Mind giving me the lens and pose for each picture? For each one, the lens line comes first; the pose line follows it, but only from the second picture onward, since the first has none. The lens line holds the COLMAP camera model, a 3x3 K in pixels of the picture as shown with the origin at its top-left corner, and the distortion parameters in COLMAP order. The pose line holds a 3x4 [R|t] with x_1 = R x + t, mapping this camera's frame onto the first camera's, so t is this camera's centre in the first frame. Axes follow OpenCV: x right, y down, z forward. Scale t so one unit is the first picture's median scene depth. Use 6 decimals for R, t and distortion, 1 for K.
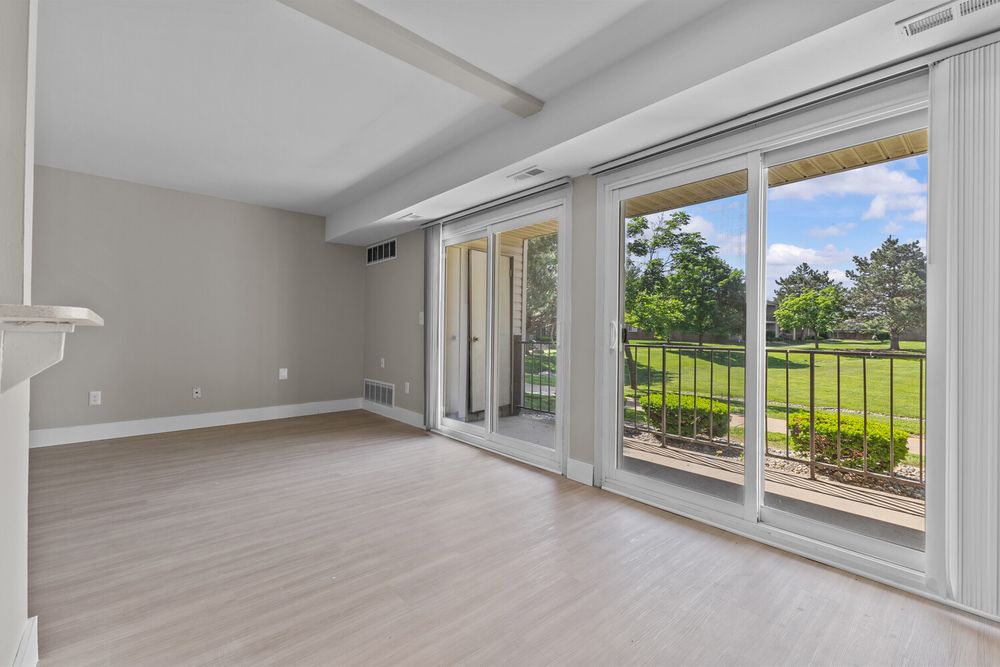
lens RADIAL K [[435.0, 0, 501.9], [0, 435.0, 324.0], [0, 0, 1]] dist [0.013421, 0.000353]
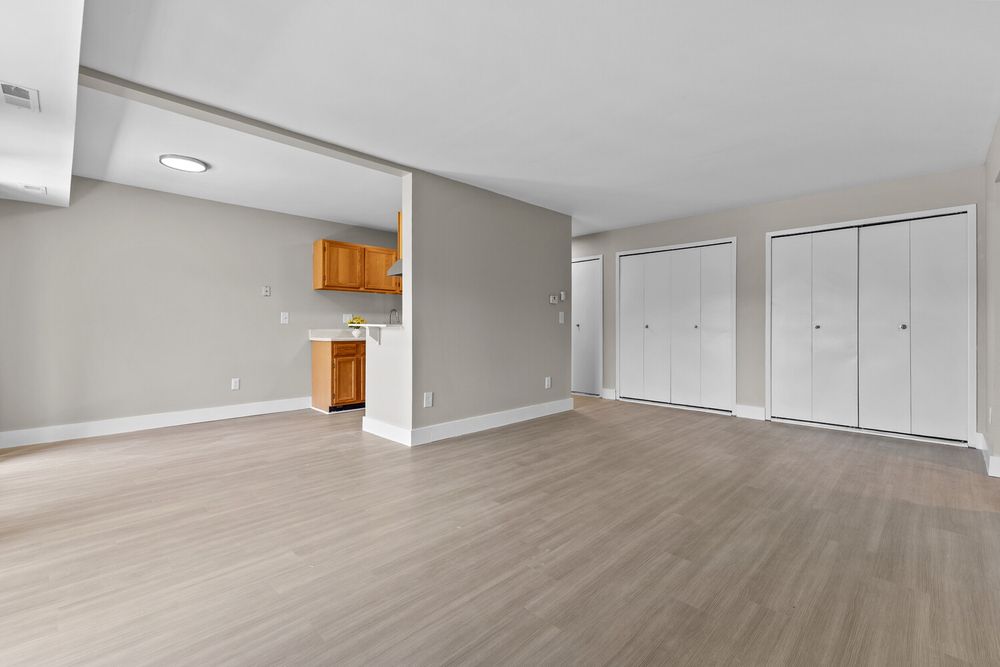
lens RADIAL K [[435.0, 0, 496.6], [0, 435.0, 327.0], [0, 0, 1]] dist [0.013421, 0.000353]
pose [[-0.998041, -0.011953, -0.061409, -0.690868], [-0.010650, 0.999712, -0.021507, 0.027177], [0.061649, -0.020810, -0.997881, 1.848857]]
